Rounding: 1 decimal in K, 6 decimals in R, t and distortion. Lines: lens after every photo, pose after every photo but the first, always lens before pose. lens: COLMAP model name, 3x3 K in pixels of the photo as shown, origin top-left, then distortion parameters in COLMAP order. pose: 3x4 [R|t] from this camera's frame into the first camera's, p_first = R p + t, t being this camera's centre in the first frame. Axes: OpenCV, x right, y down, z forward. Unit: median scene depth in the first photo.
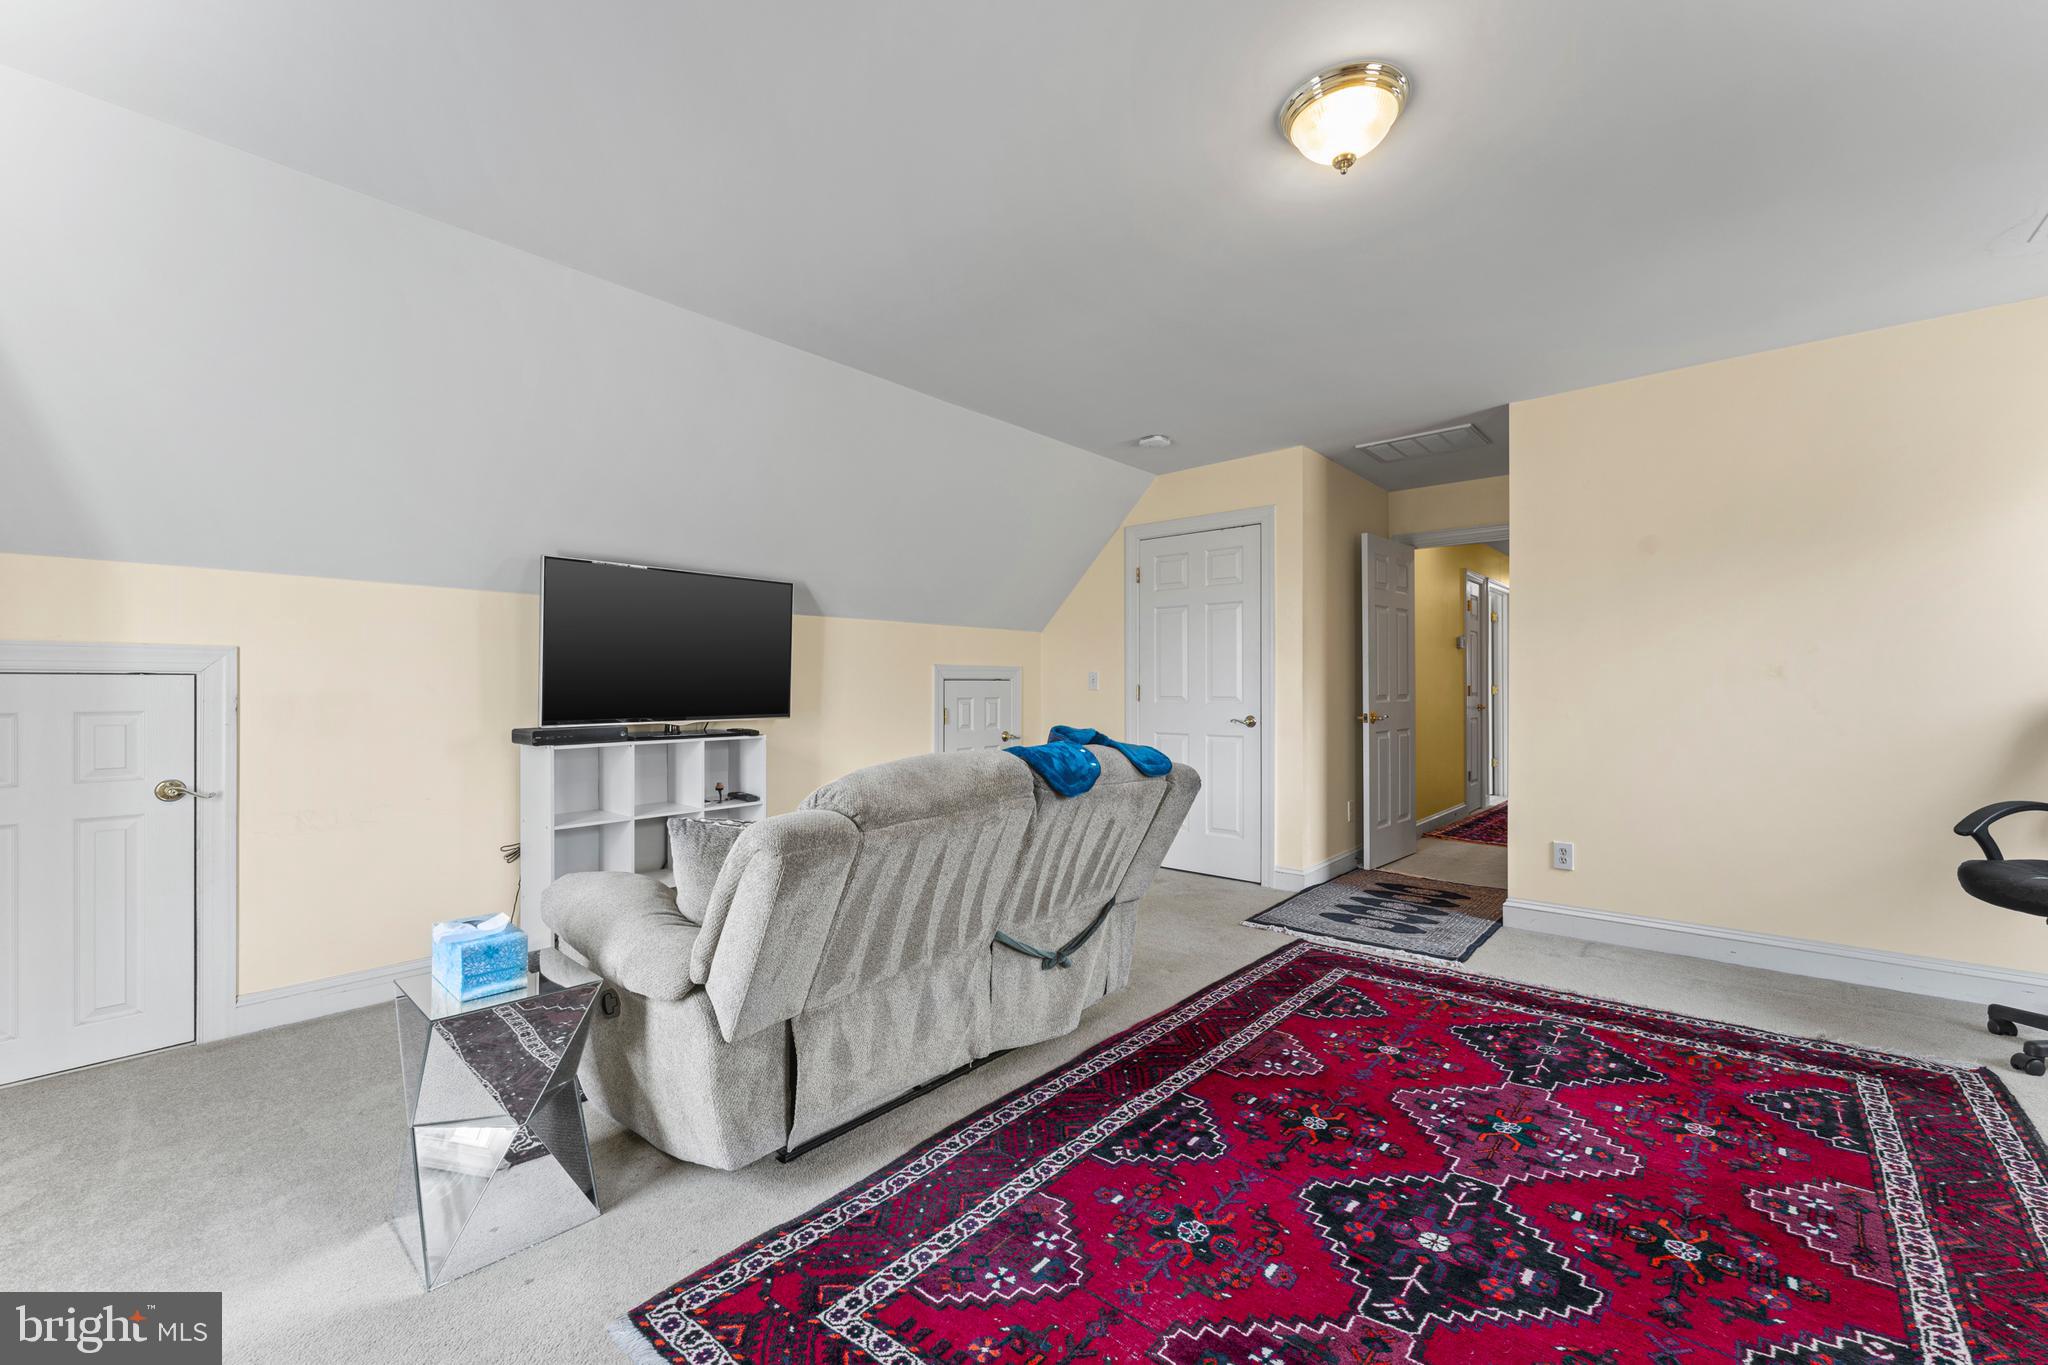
lens RADIAL K [[815.3, 0, 1027.6], [0, 815.3, 684.2], [0, 0, 1]] dist [-0.003183, -0.000339]
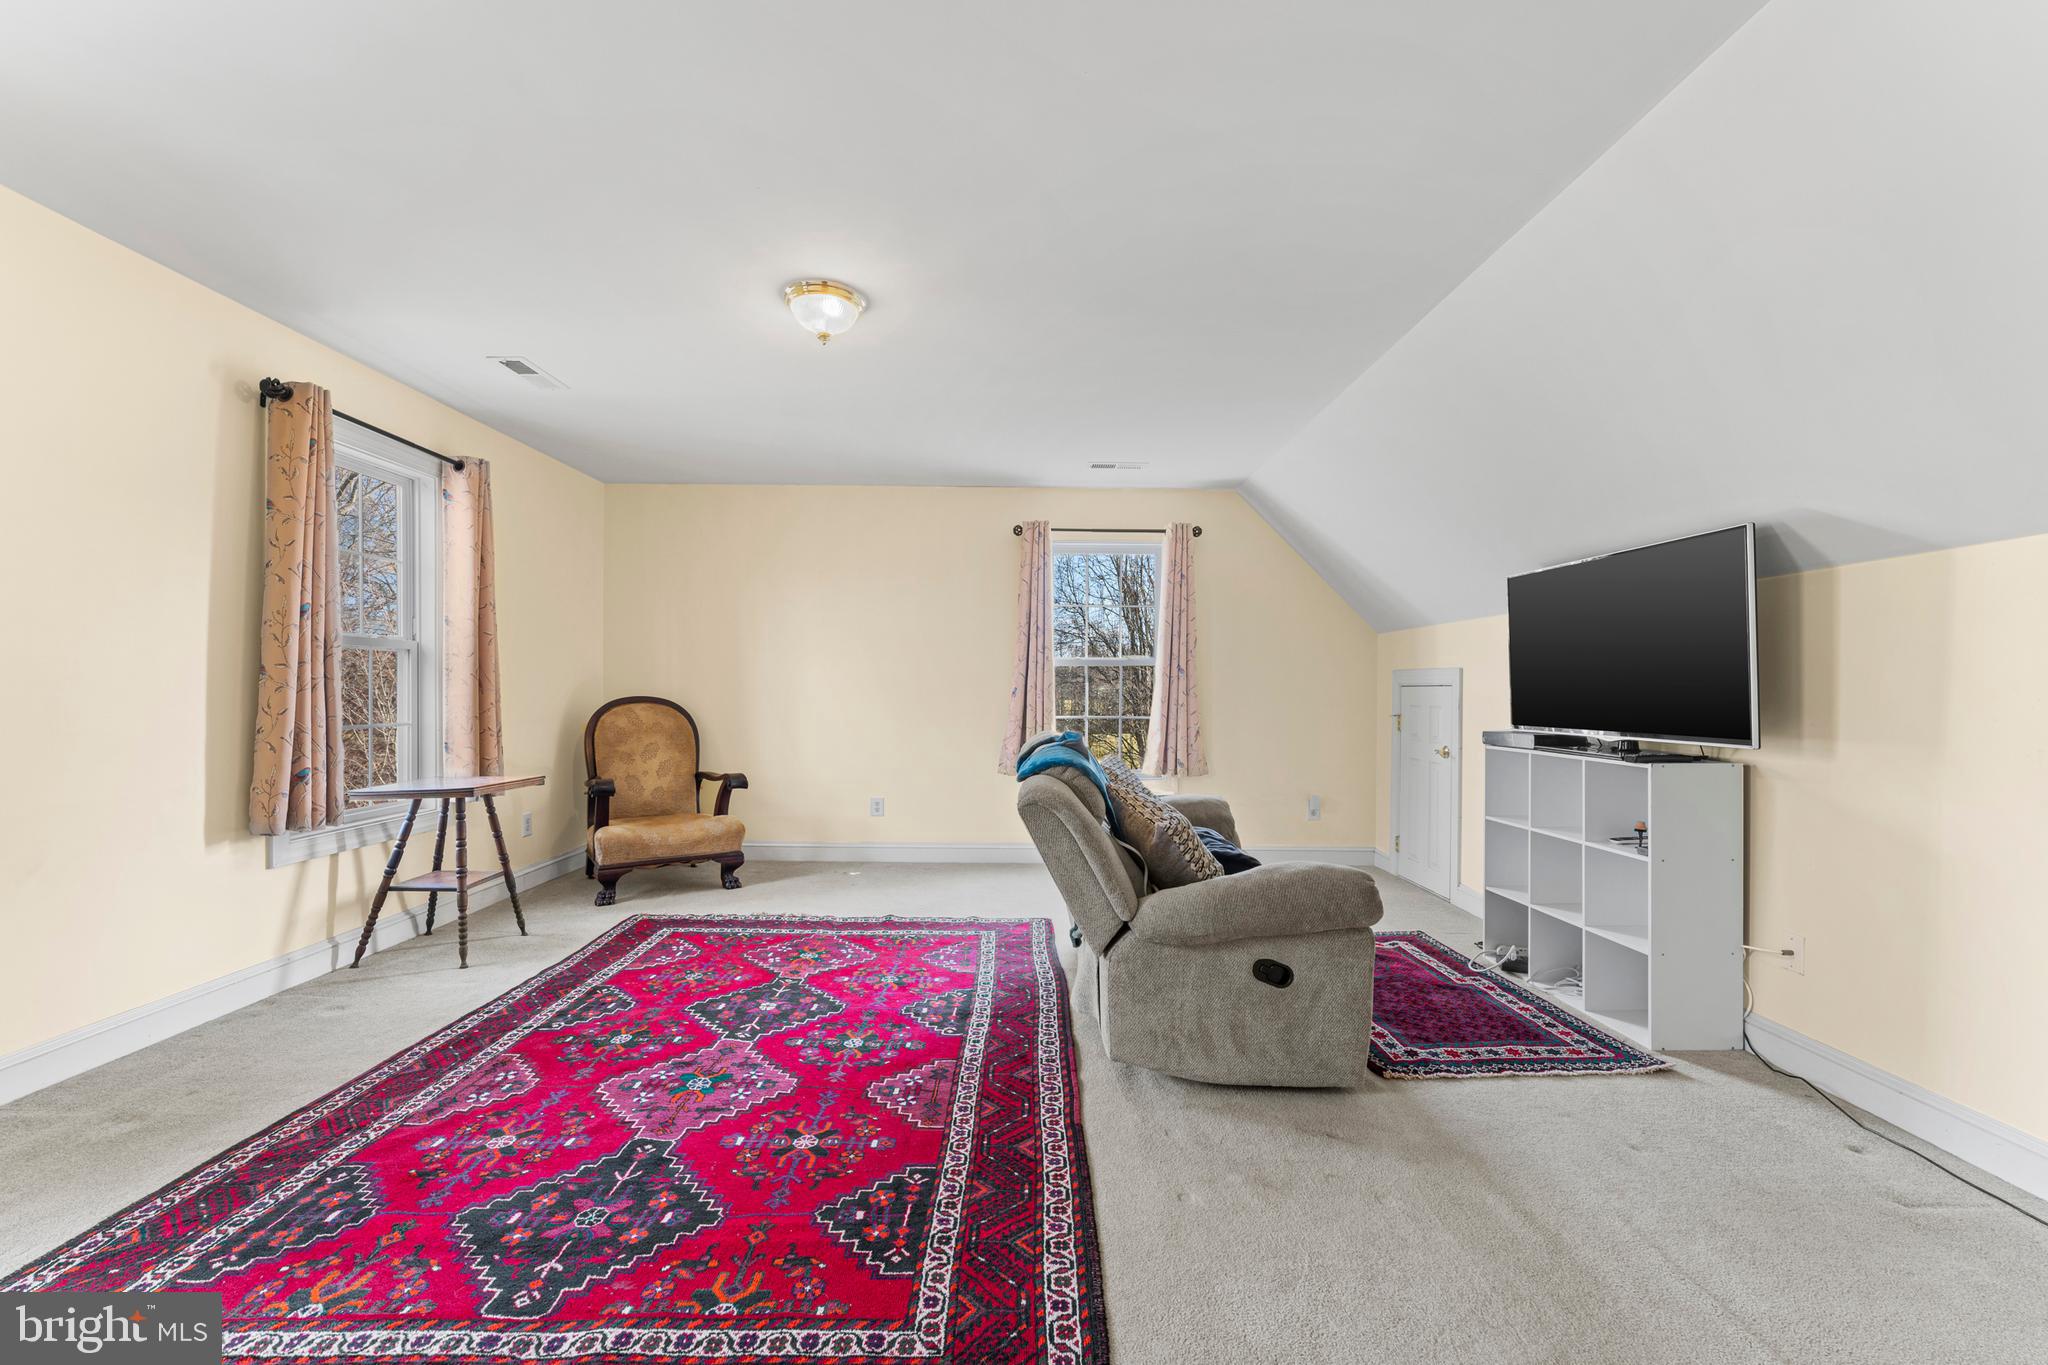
lens RADIAL K [[815.3, 0, 1028.4], [0, 815.3, 687.7], [0, 0, 1]] dist [-0.003183, -0.000339]
pose [[-0.744323, -0.004935, -0.667802, 0.867459], [-0.001547, 0.999983, -0.005666, 0.002970], [0.667818, -0.003184, -0.744318, 1.850051]]
